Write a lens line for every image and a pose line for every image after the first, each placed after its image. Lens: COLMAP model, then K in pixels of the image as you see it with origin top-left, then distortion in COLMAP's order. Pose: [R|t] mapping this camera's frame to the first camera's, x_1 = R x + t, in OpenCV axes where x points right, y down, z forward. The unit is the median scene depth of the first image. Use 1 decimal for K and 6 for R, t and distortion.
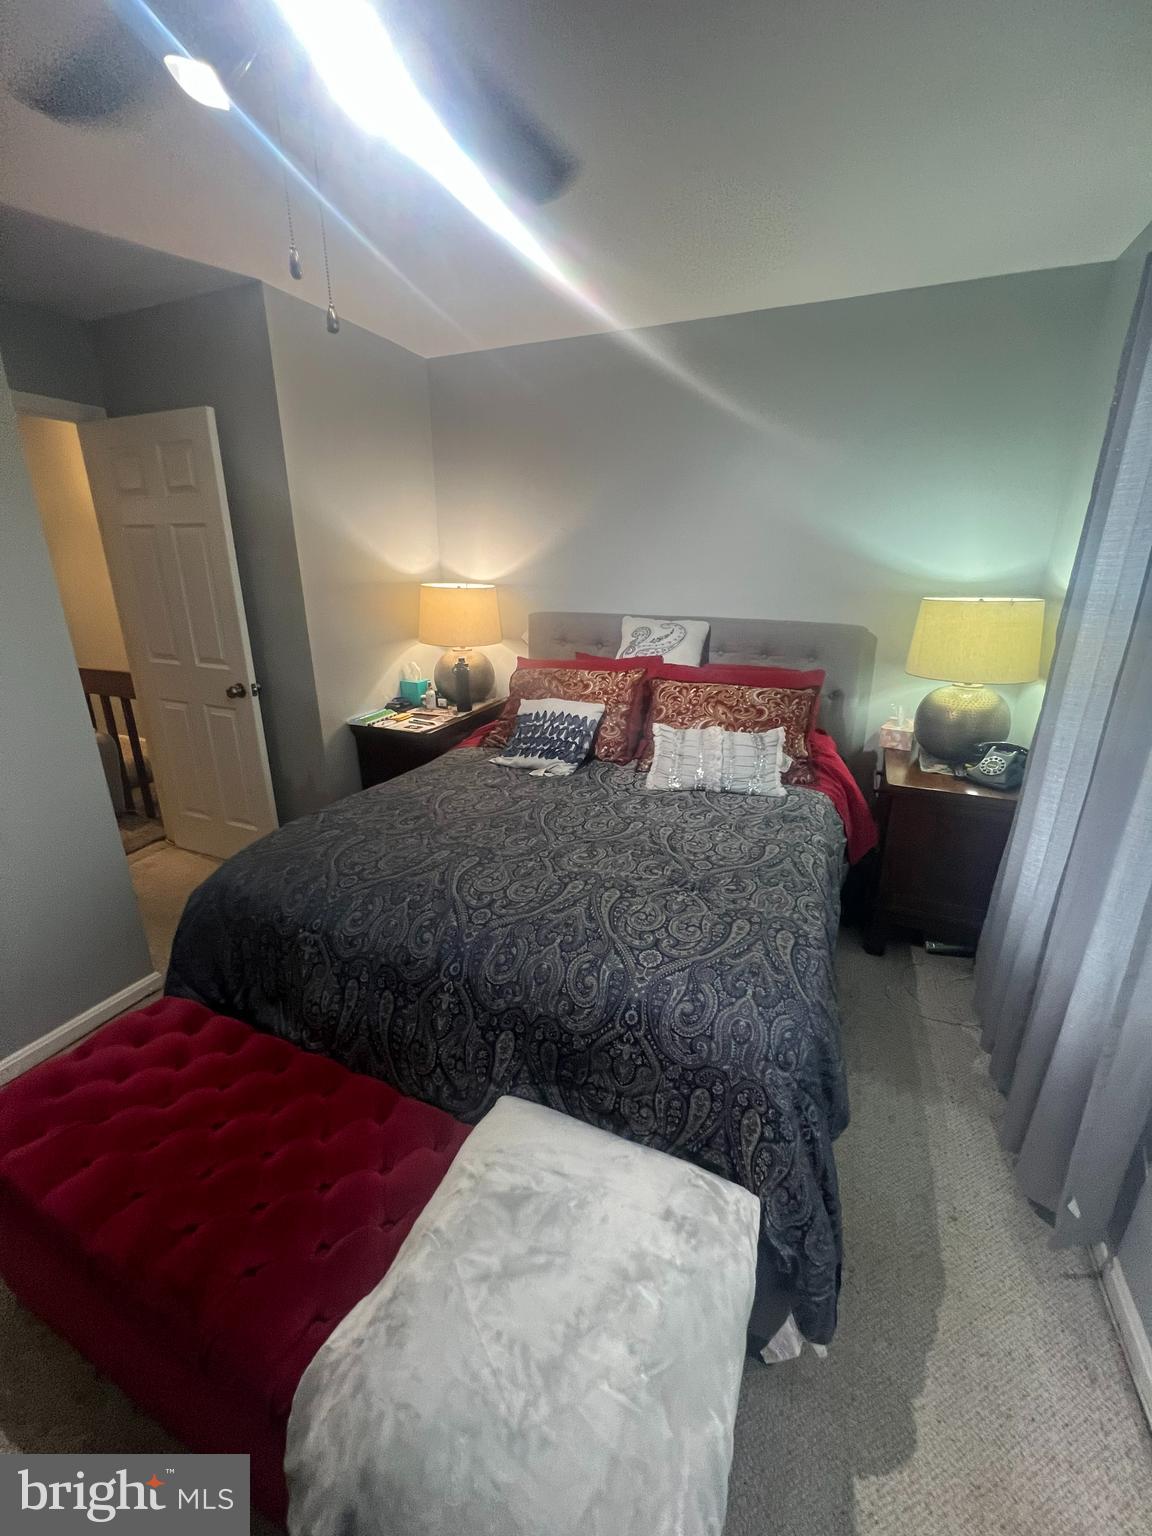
lens RADIAL K [[618.1, 0, 573.4], [0, 618.1, 759.9], [0, 0, 1]] dist [-0.001859, -0.000111]
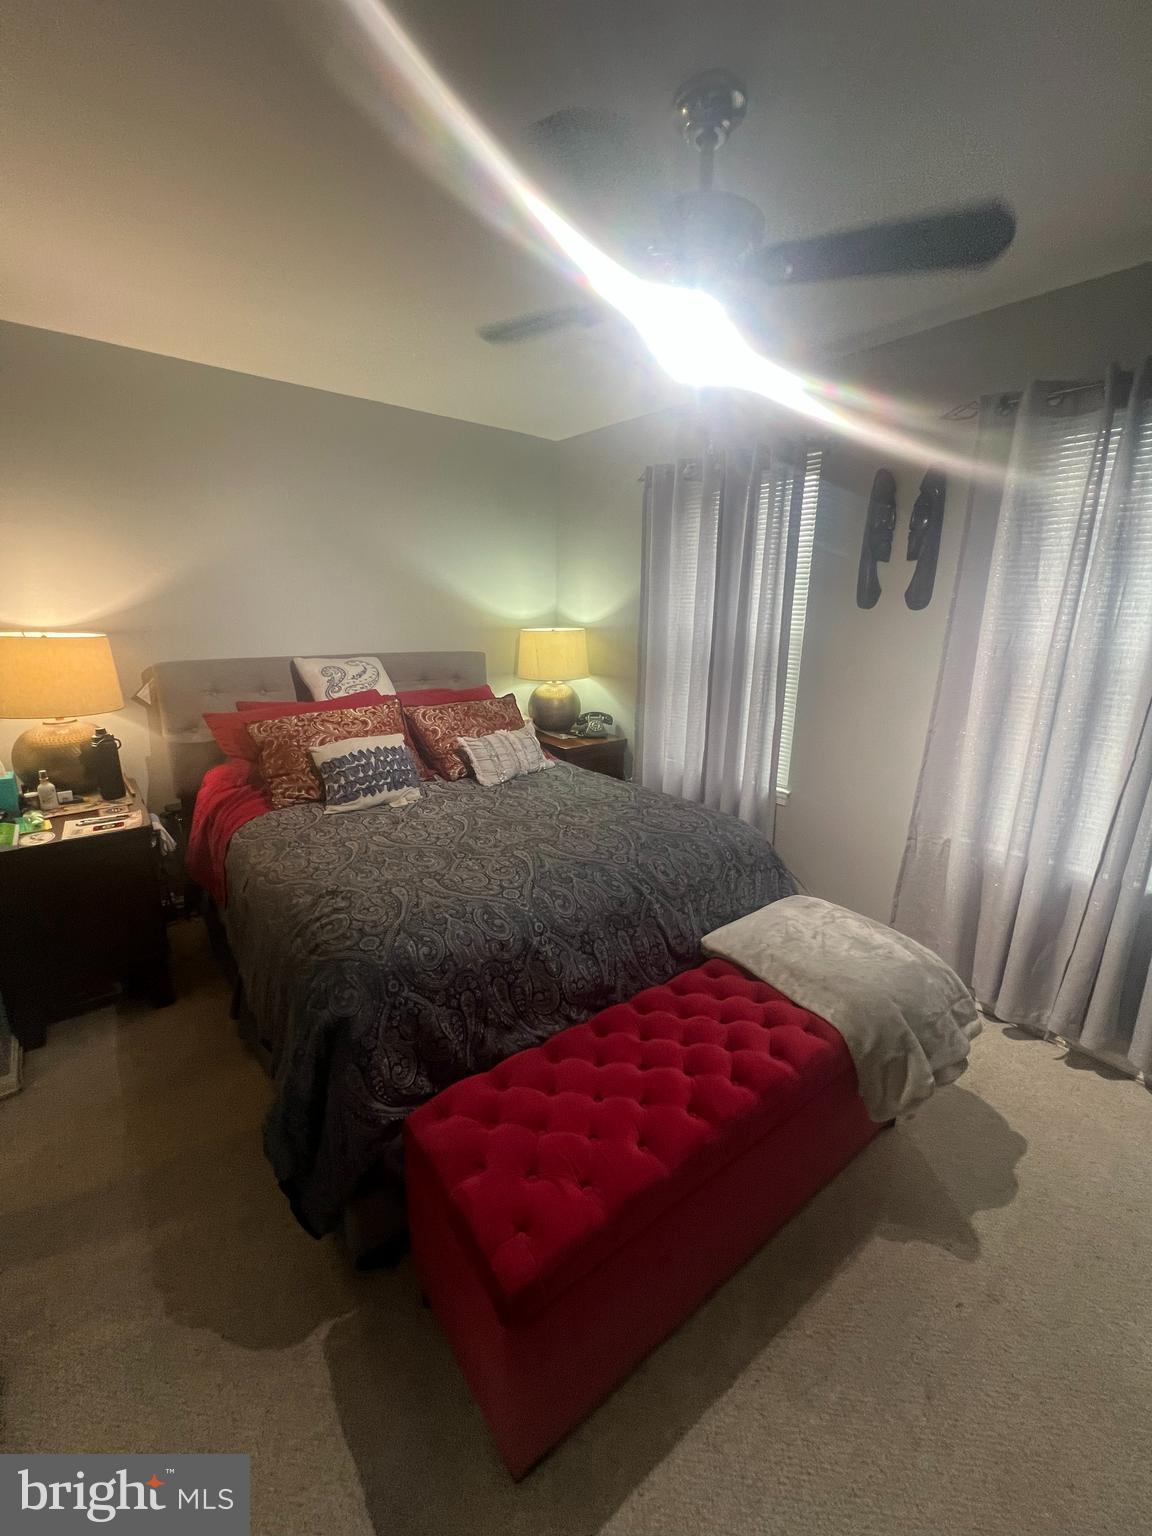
lens RADIAL K [[618.1, 0, 573.9], [0, 618.1, 777.4], [0, 0, 1]] dist [-0.001859, -0.000111]
pose [[0.465635, -0.232758, 0.853820, -0.806437], [0.259984, 0.958199, 0.119429, -0.070105], [-0.845927, 0.166369, 0.506684, 0.210292]]
